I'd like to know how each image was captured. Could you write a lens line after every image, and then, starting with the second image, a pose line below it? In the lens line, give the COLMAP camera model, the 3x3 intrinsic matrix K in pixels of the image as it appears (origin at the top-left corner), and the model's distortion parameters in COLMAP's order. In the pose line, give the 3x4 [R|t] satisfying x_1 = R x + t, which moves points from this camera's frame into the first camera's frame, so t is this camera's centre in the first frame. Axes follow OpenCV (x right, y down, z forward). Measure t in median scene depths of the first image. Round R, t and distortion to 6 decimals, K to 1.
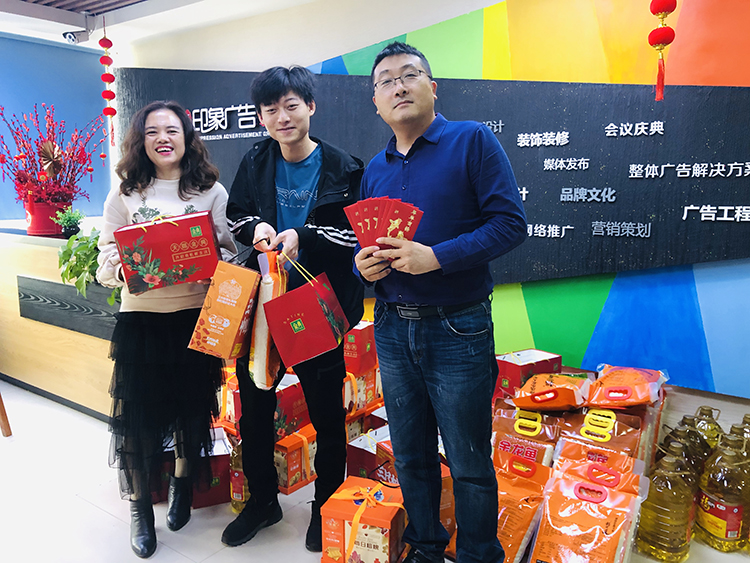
lens RADIAL K [[618.4, 0, 372.3], [0, 618.4, 271.2], [0, 0, 1]] dist [0.001003, 0.017379]
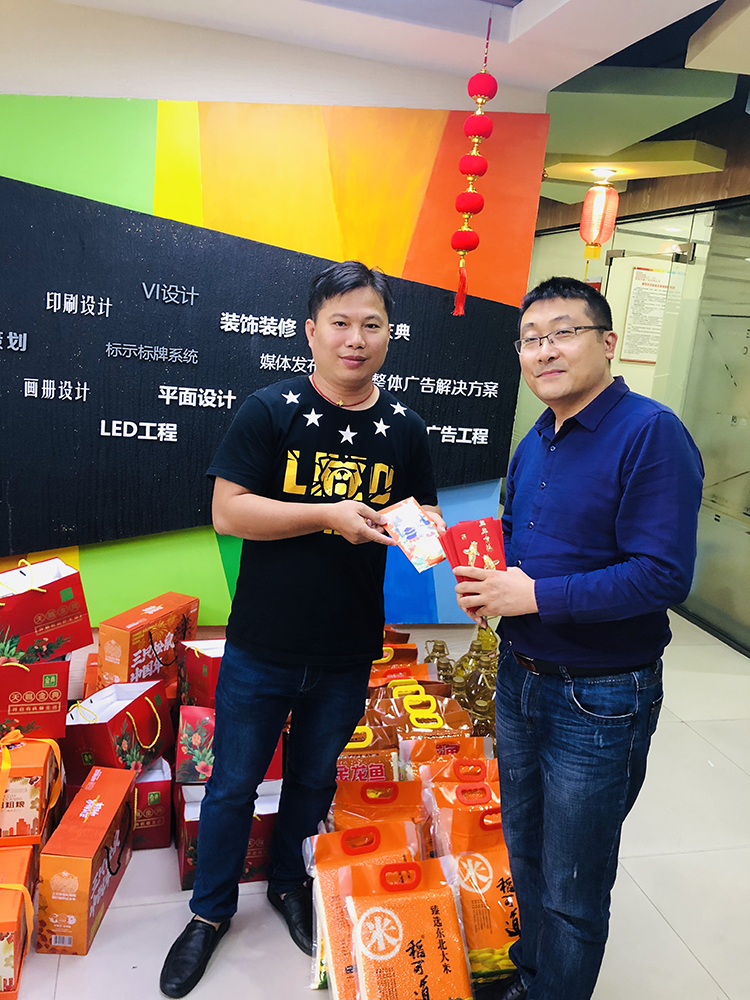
lens RADIAL K [[824.6, 0, 379.3], [0, 824.6, 487.1], [0, 0, 1]] dist [0.001003, 0.017379]
pose [[0.604740, -0.104095, 0.789591, -0.443003], [0.008131, 0.992177, 0.124575, -0.158252], [-0.796381, -0.068915, 0.600855, 0.335731]]
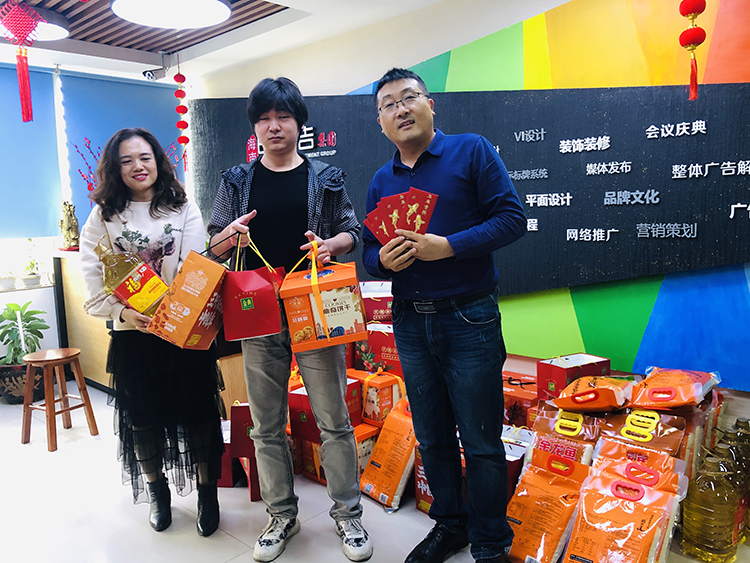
lens RADIAL K [[618.4, 0, 366.4], [0, 618.4, 267.4], [0, 0, 1]] dist [0.001003, 0.017379]
pose [[0.990852, -0.023754, -0.132842, 0.056377], [0.019227, 0.999193, -0.035262, 0.017521], [0.133573, 0.032386, 0.990510, -0.047954]]
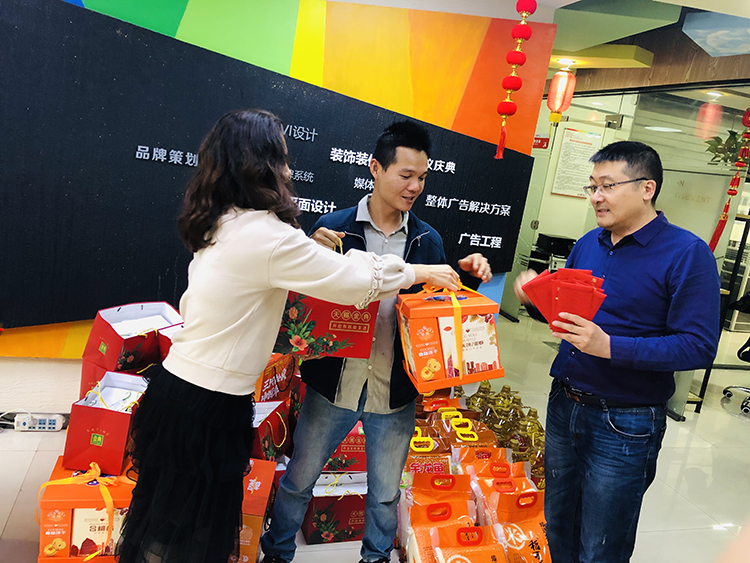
lens RADIAL K [[618.4, 0, 364.1], [0, 618.4, 271.7], [0, 0, 1]] dist [0.001003, 0.017379]
pose [[0.570286, -0.067201, 0.818693, -0.614435], [-0.044223, 0.992691, 0.112288, -0.153777], [-0.820255, -0.100241, 0.563146, 0.429266]]
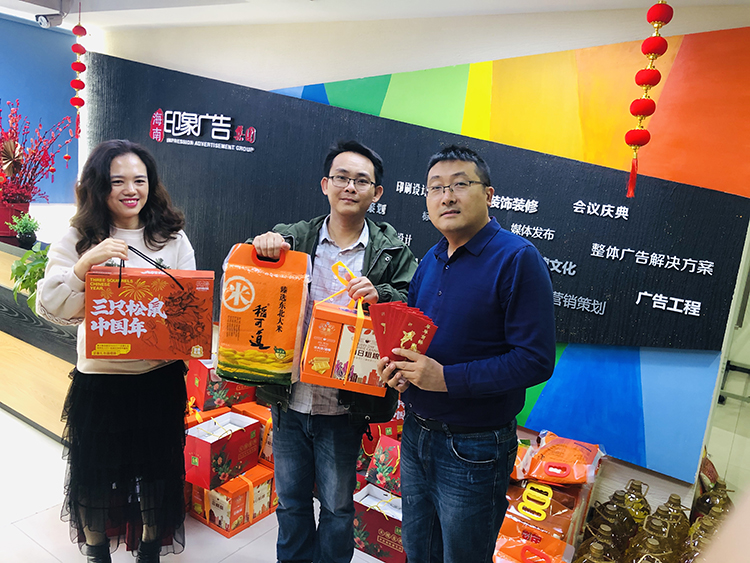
lens RADIAL K [[618.4, 0, 373.5], [0, 618.4, 270.3], [0, 0, 1]] dist [0.001003, 0.017379]
pose [[0.992230, 0.101127, 0.072476, -0.017114], [-0.103355, 0.994260, 0.027667, -0.118096], [-0.069262, -0.034943, 0.996986, -0.005221]]
